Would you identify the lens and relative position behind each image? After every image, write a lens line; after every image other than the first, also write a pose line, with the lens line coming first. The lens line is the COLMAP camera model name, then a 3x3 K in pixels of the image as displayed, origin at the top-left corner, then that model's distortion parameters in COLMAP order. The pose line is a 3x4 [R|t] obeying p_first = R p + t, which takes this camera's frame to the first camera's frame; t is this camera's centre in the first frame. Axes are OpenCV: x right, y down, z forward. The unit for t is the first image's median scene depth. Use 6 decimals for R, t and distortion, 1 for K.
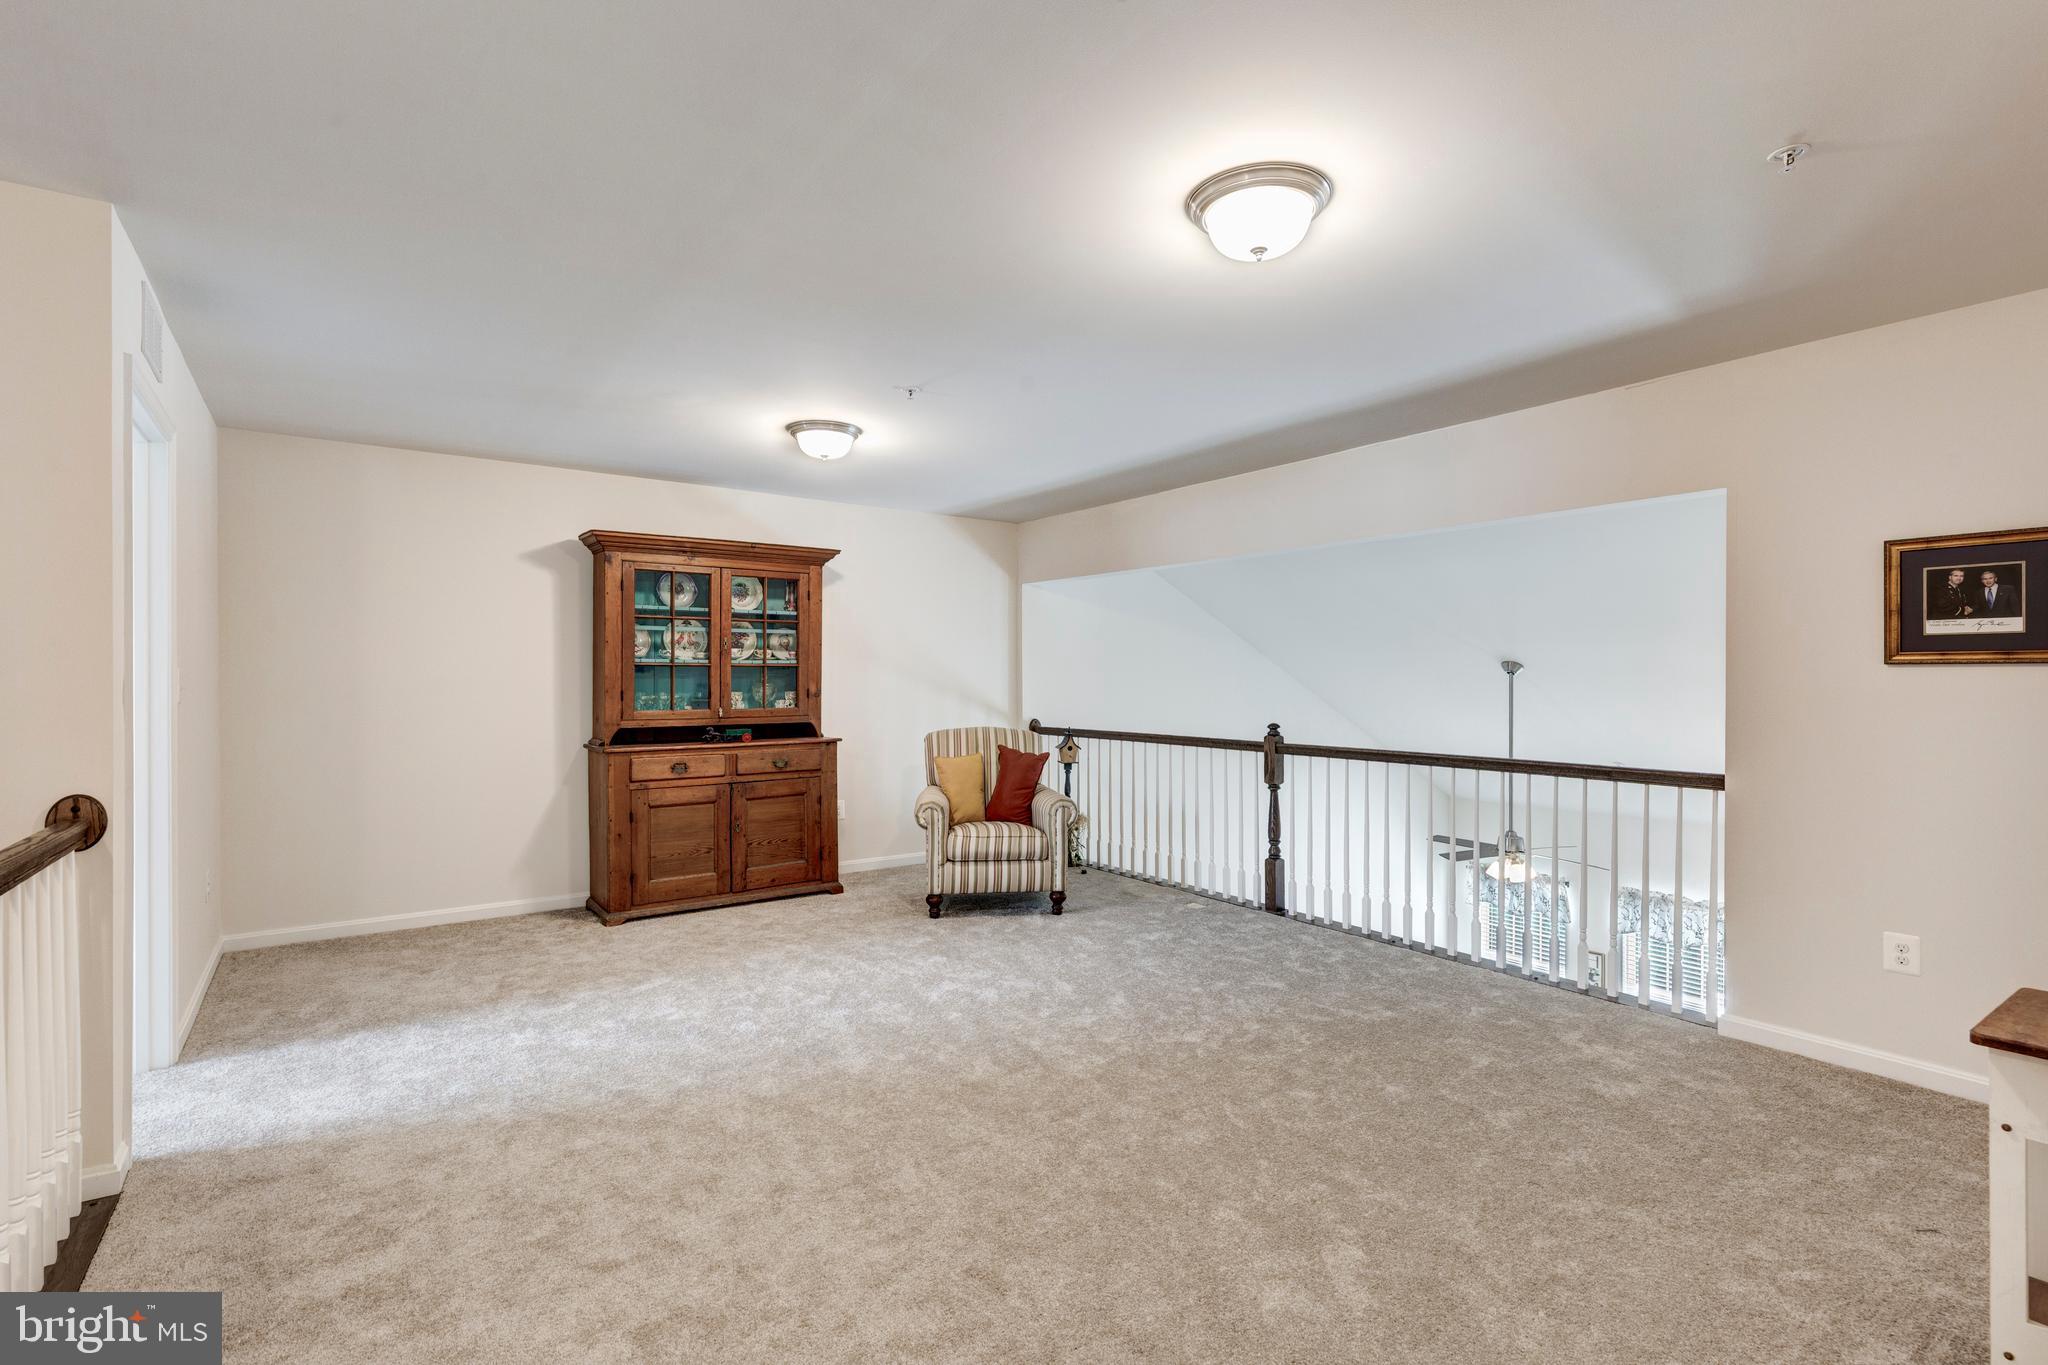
lens RADIAL K [[945.3, 0, 1016.6], [0, 945.3, 688.3], [0, 0, 1]] dist [0.006878, -0.001339]
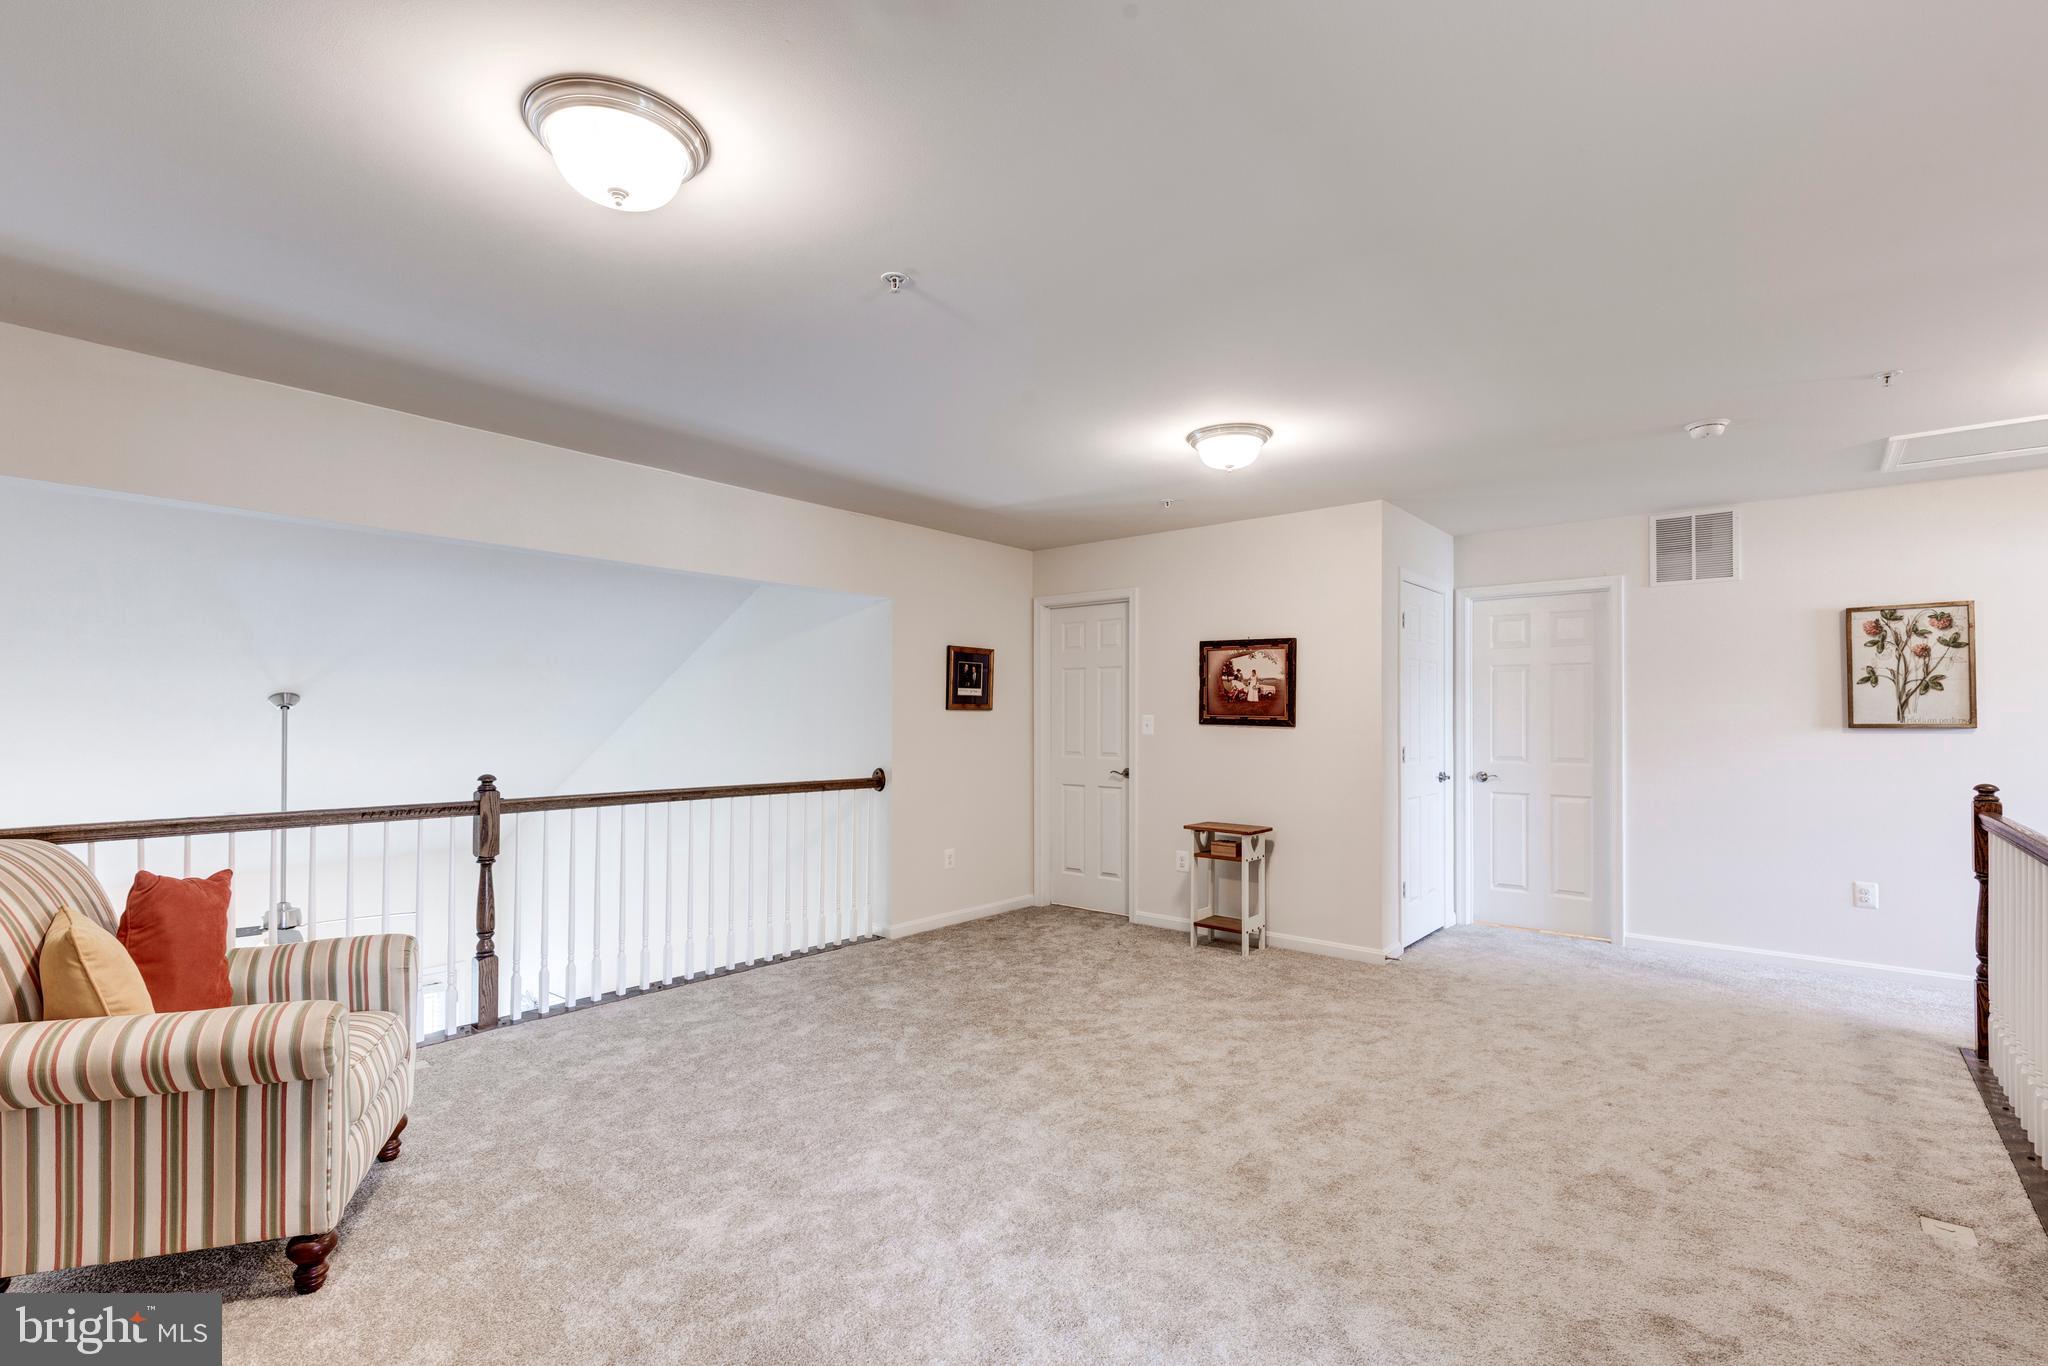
lens RADIAL K [[945.3, 0, 1001.6], [0, 945.3, 717.9], [0, 0, 1]] dist [0.006878, -0.001339]
pose [[-0.254022, -0.002576, 0.967195, -0.554831], [0.004467, 0.999983, 0.003836, -0.009086], [-0.967188, 0.005295, -0.254006, 0.795936]]
